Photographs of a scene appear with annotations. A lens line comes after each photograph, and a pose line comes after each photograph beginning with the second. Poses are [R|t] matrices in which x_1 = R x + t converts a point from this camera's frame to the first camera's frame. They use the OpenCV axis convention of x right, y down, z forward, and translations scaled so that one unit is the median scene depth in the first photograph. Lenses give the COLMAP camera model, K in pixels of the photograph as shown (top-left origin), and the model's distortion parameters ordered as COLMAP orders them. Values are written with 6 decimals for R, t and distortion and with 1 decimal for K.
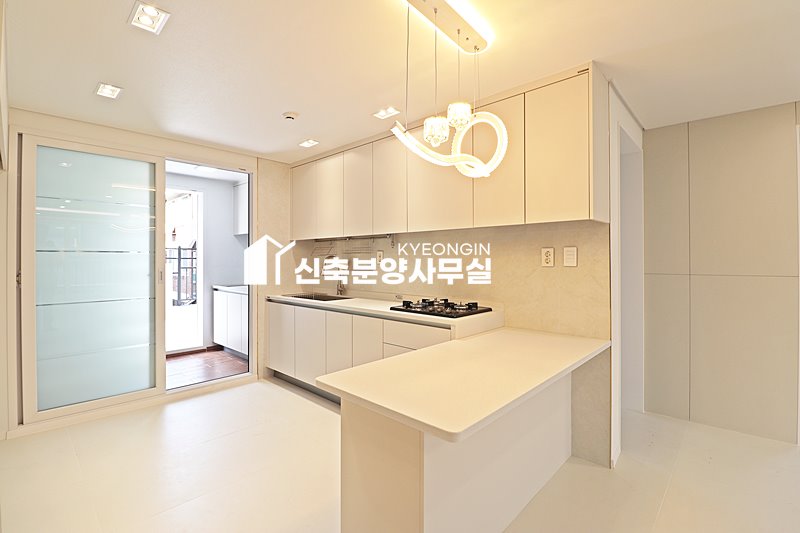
lens RADIAL K [[366.1, 0, 400.8], [0, 366.1, 262.3], [0, 0, 1]] dist [-0.009720, -0.005743]
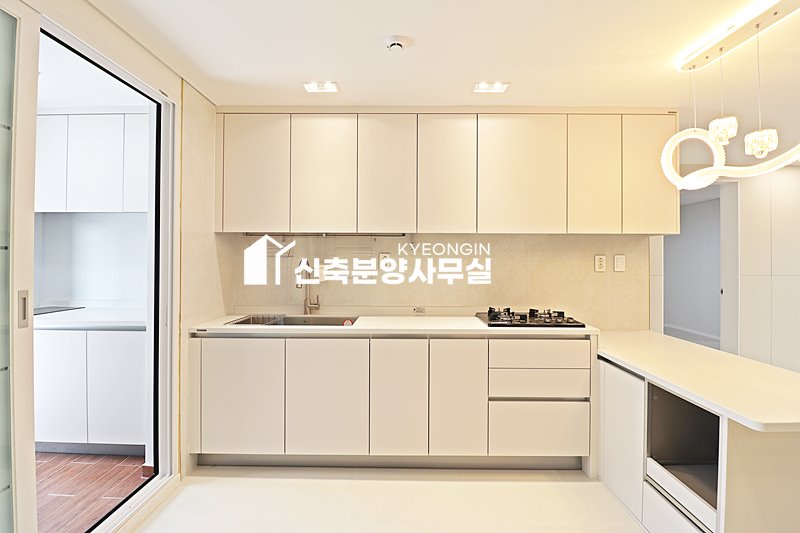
lens RADIAL K [[366.1, 0, 411.9], [0, 366.1, 259.9], [0, 0, 1]] dist [-0.009720, -0.005743]
pose [[0.740957, 0.002654, 0.671548, -0.717113], [-0.000949, 0.999995, -0.002906, -0.018828], [-0.671552, 0.001516, 0.740956, 0.512271]]
